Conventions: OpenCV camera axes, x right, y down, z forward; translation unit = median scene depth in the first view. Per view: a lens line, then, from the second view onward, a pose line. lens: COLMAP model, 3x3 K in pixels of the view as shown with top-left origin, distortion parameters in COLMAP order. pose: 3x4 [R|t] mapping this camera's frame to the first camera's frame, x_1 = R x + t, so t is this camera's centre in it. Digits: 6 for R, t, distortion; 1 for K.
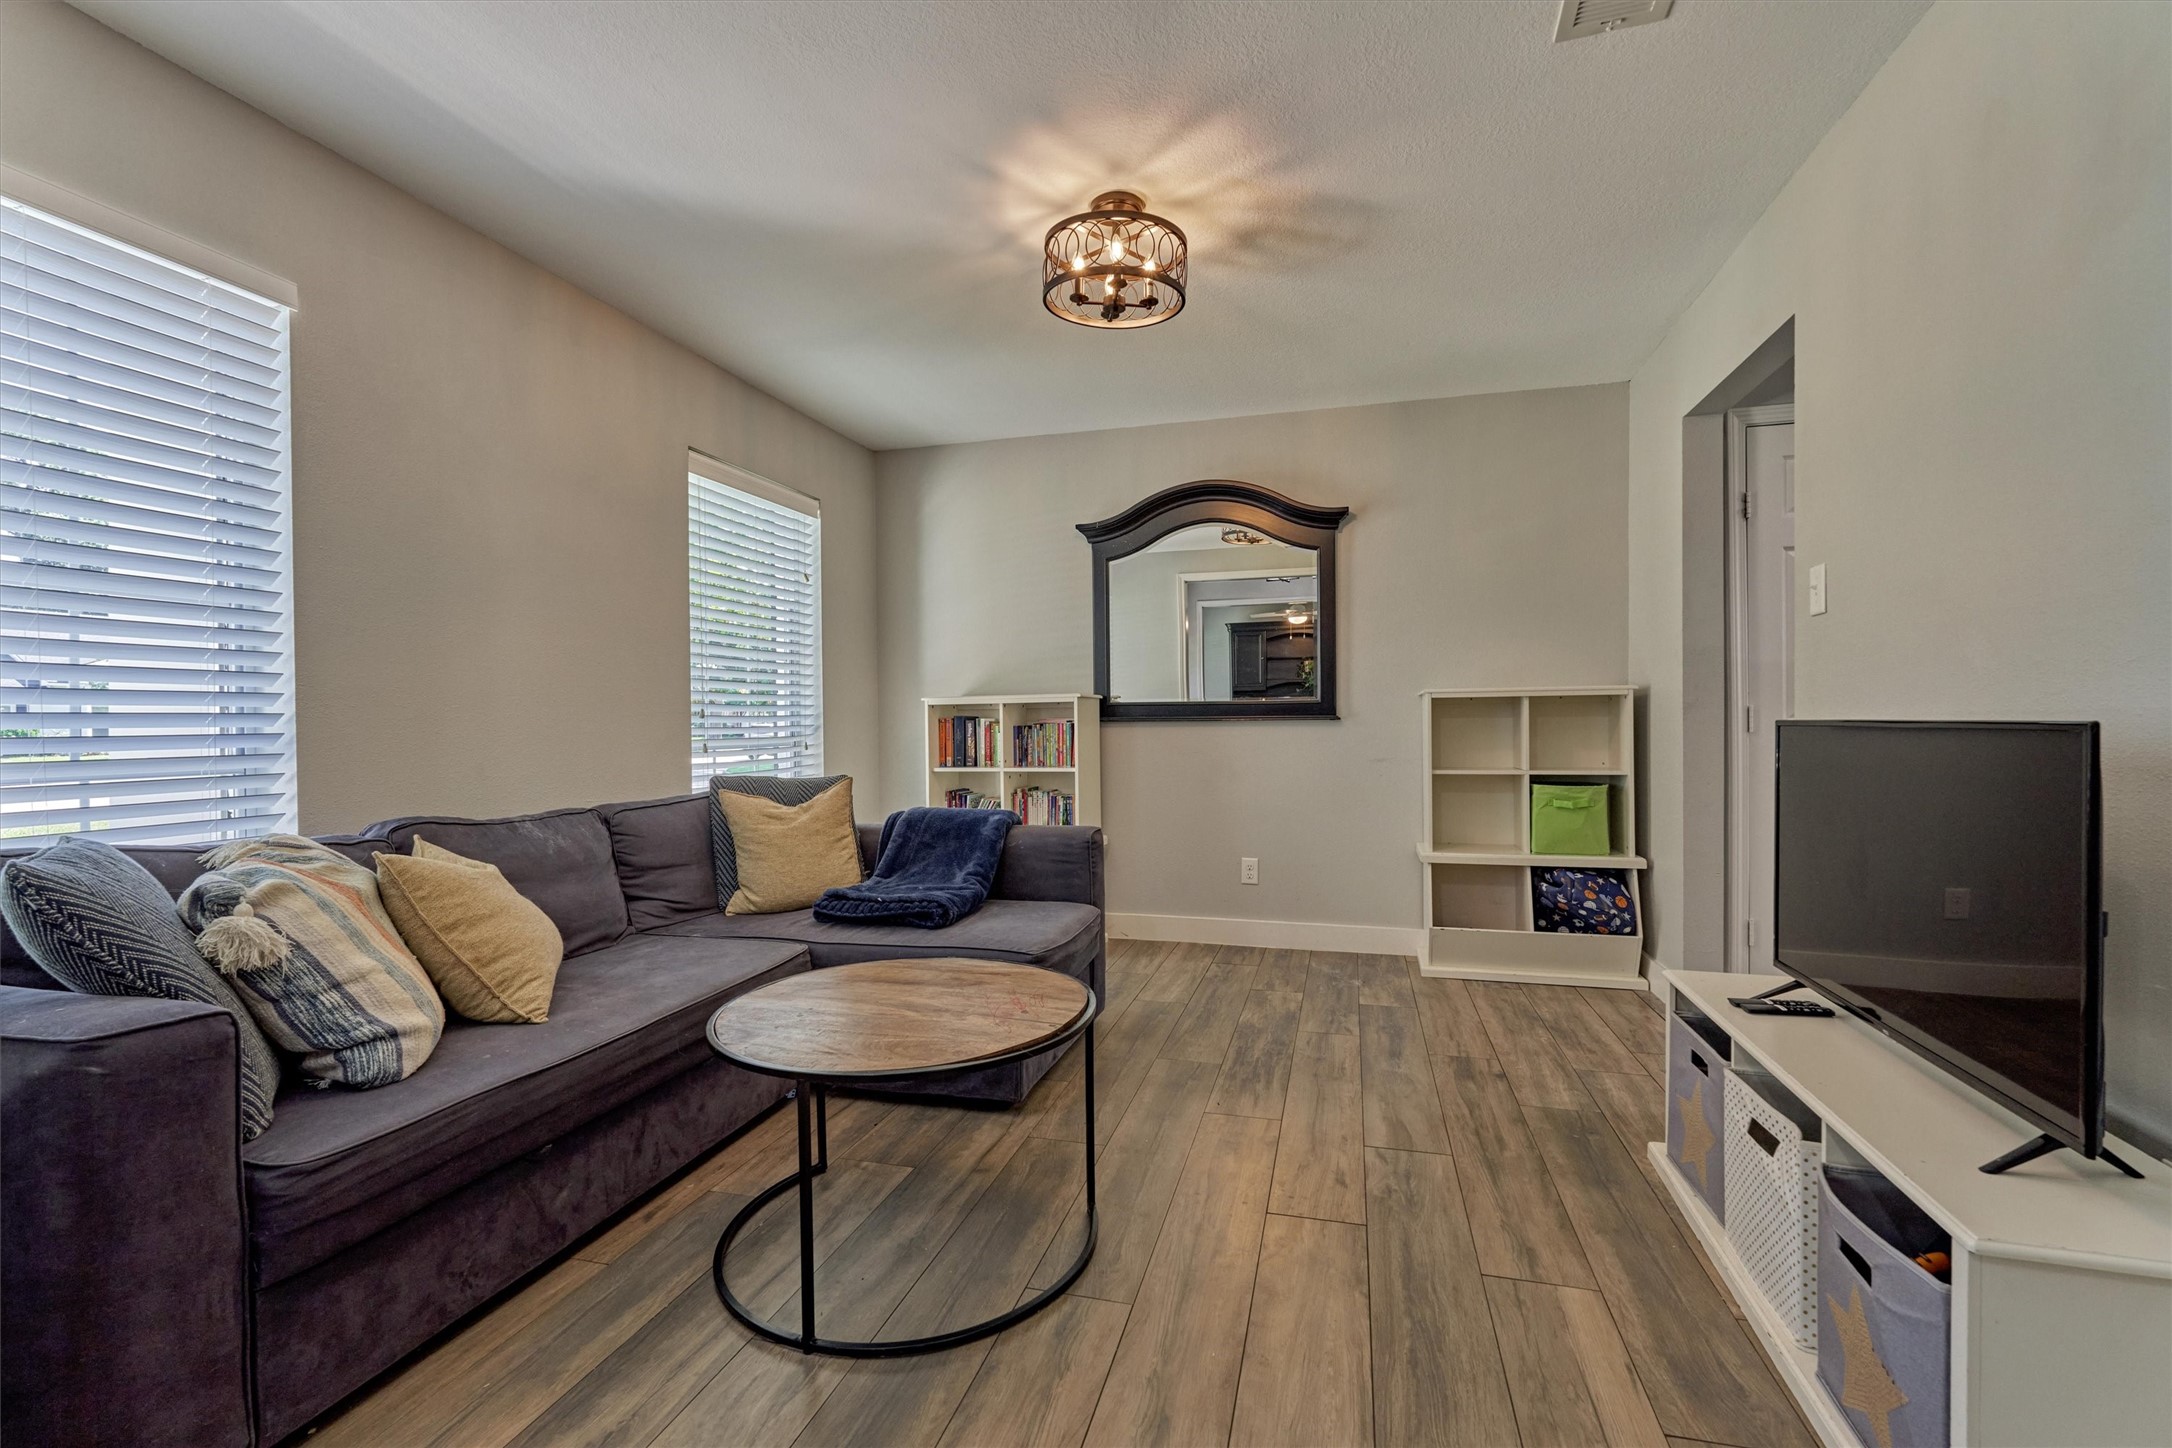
lens RADIAL K [[1004.4, 0, 1091.0], [0, 1004.4, 729.7], [0, 0, 1]] dist [-0.007215, 0.001665]
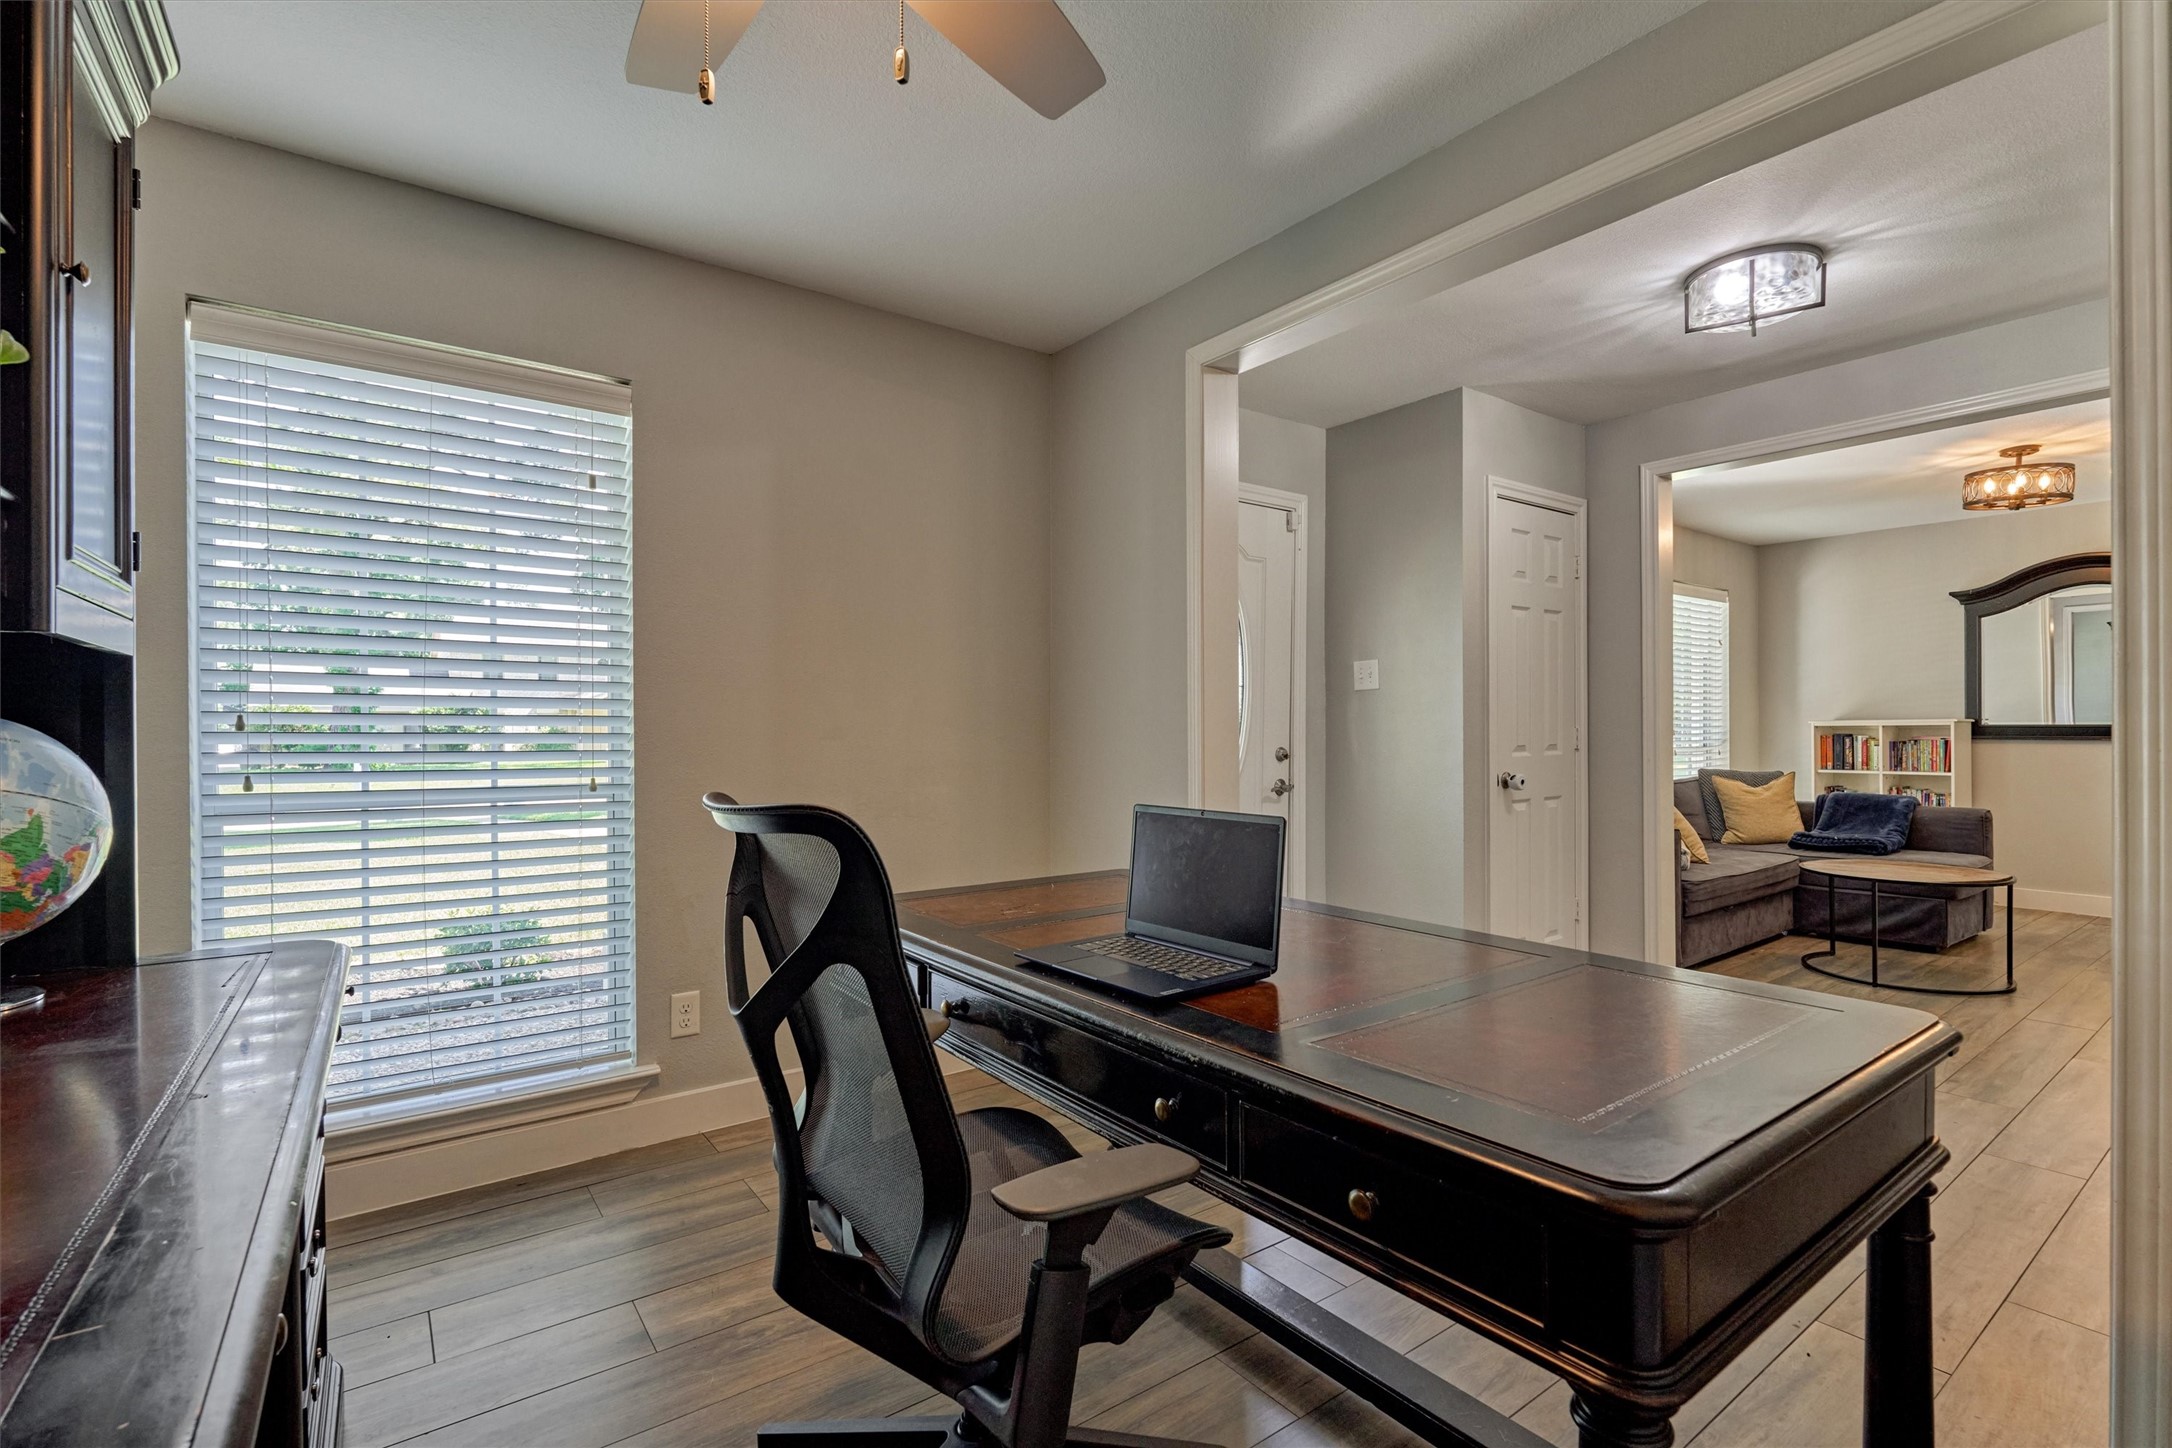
lens RADIAL K [[1004.4, 0, 1082.8], [0, 1004.4, 729.1], [0, 0, 1]] dist [-0.007215, 0.001665]
pose [[0.787873, 0.009275, -0.615767, -0.104321], [-0.011176, 0.999937, 0.000762, -0.009387], [0.615736, 0.006281, 0.787928, -0.779896]]
